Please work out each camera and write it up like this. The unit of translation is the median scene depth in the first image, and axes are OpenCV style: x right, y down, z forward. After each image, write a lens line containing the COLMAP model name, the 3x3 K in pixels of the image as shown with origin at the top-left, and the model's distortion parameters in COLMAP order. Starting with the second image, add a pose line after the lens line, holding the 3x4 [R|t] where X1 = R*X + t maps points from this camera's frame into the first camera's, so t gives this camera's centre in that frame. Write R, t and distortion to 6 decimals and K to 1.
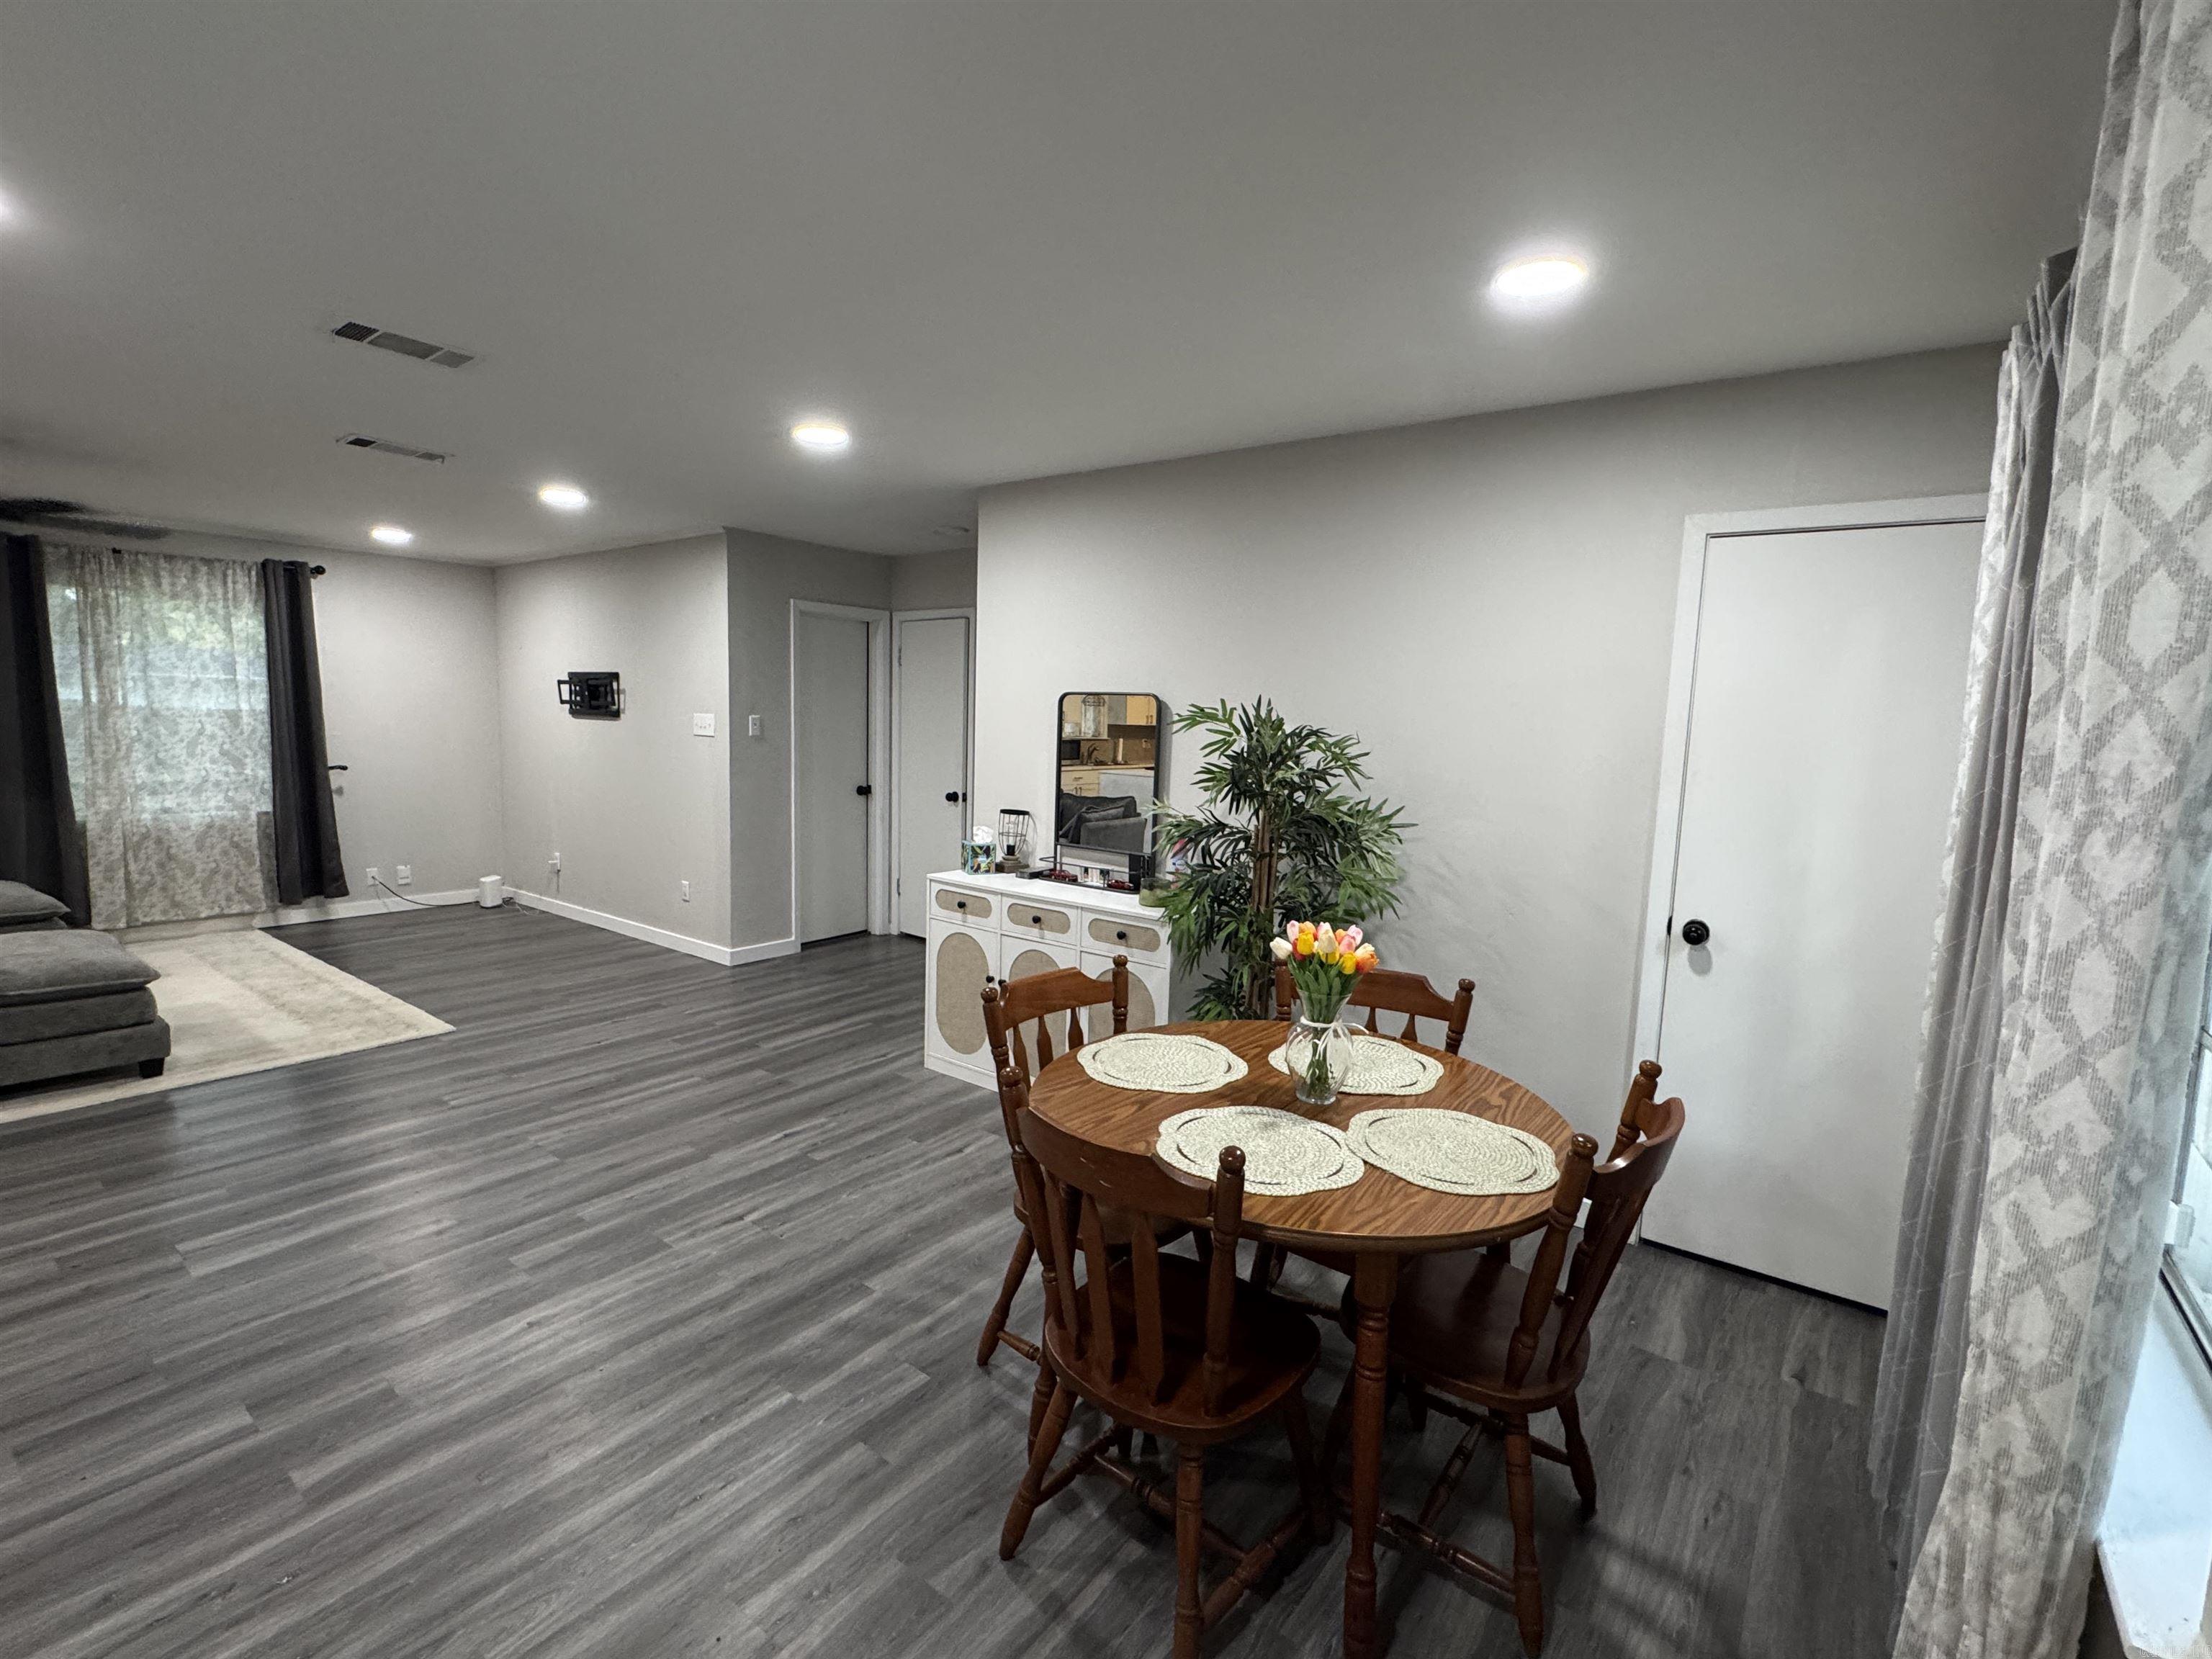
lens RADIAL K [[1023.9, 0, 1113.6], [0, 1023.9, 839.0], [0, 0, 1]] dist [-0.001733, -0.000242]
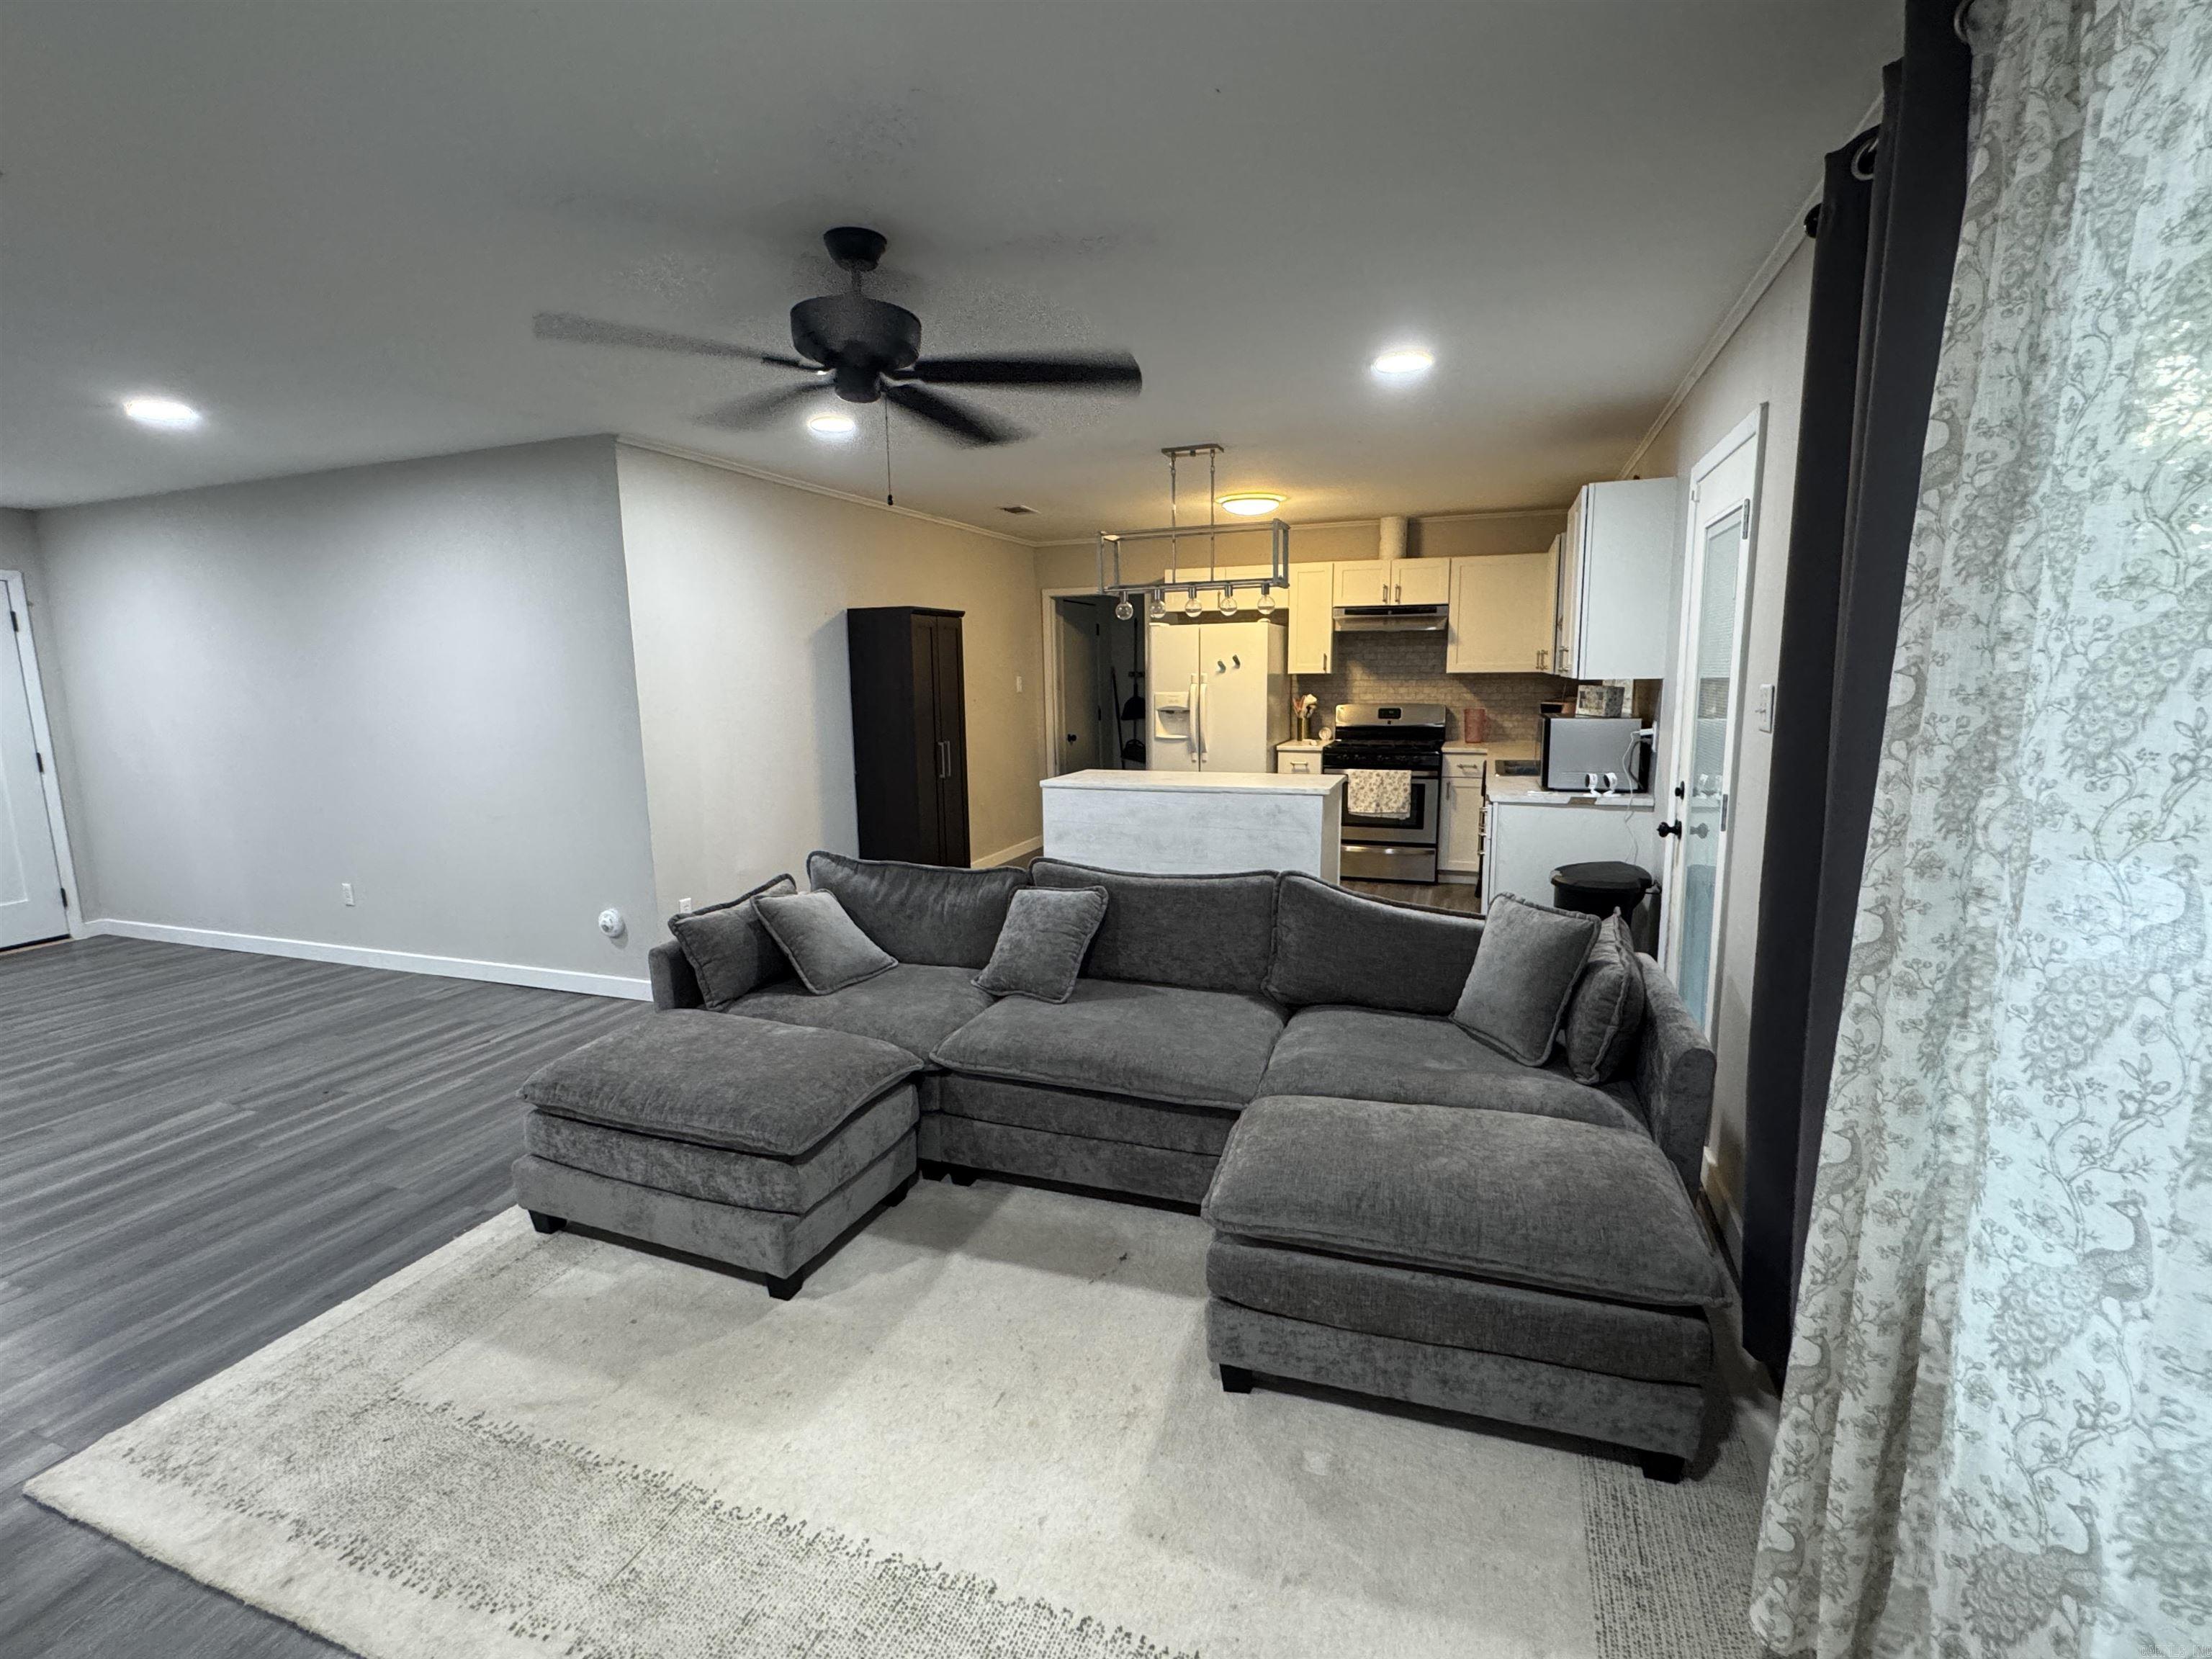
lens RADIAL K [[1023.9, 0, 1108.2], [0, 1023.9, 827.4], [0, 0, 1]] dist [-0.001733, -0.000242]
pose [[-0.959178, 0.031471, -0.281048, -0.785947], [-0.045939, 0.963250, 0.264648, -0.163787], [0.279048, 0.266756, -0.922482, 1.176598]]
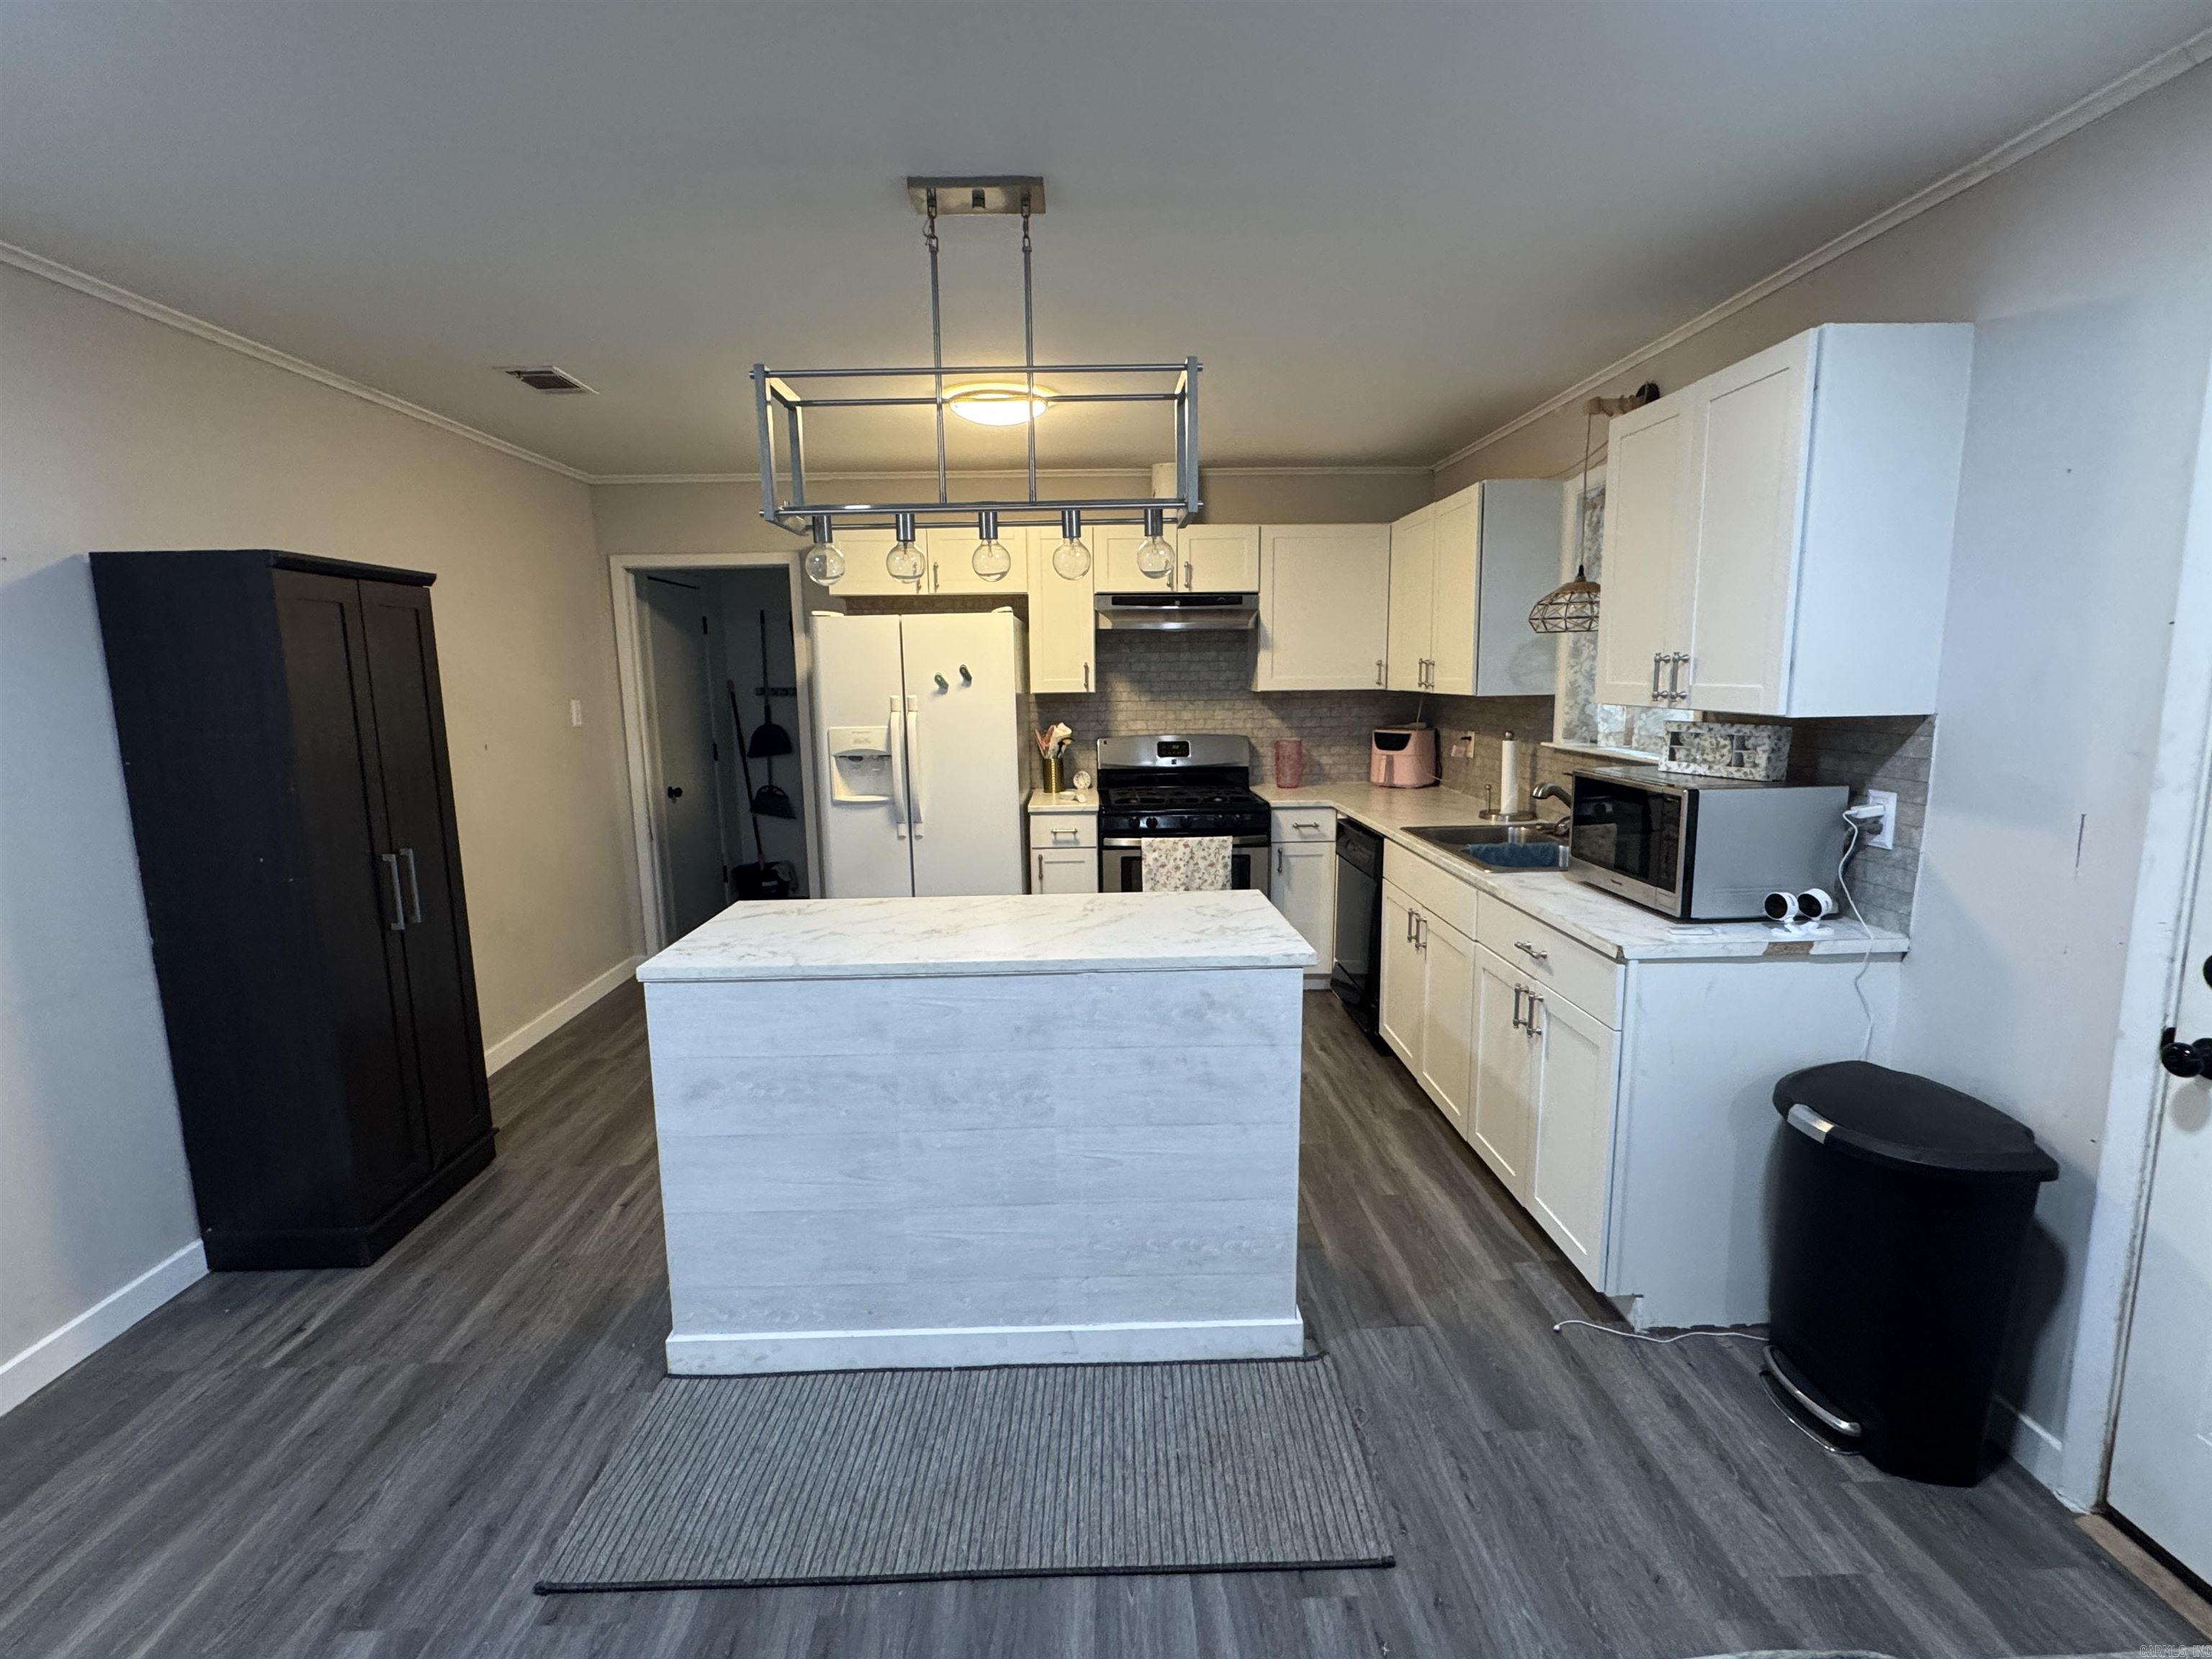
lens RADIAL K [[1023.9, 0, 1112.8], [0, 1023.9, 832.3], [0, 0, 1]] dist [-0.001733, -0.000242]
pose [[-0.781980, 0.084750, -0.617515, -0.891650], [-0.082527, 0.967913, 0.237346, -0.114122], [0.617816, 0.236562, -0.749895, 0.696634]]
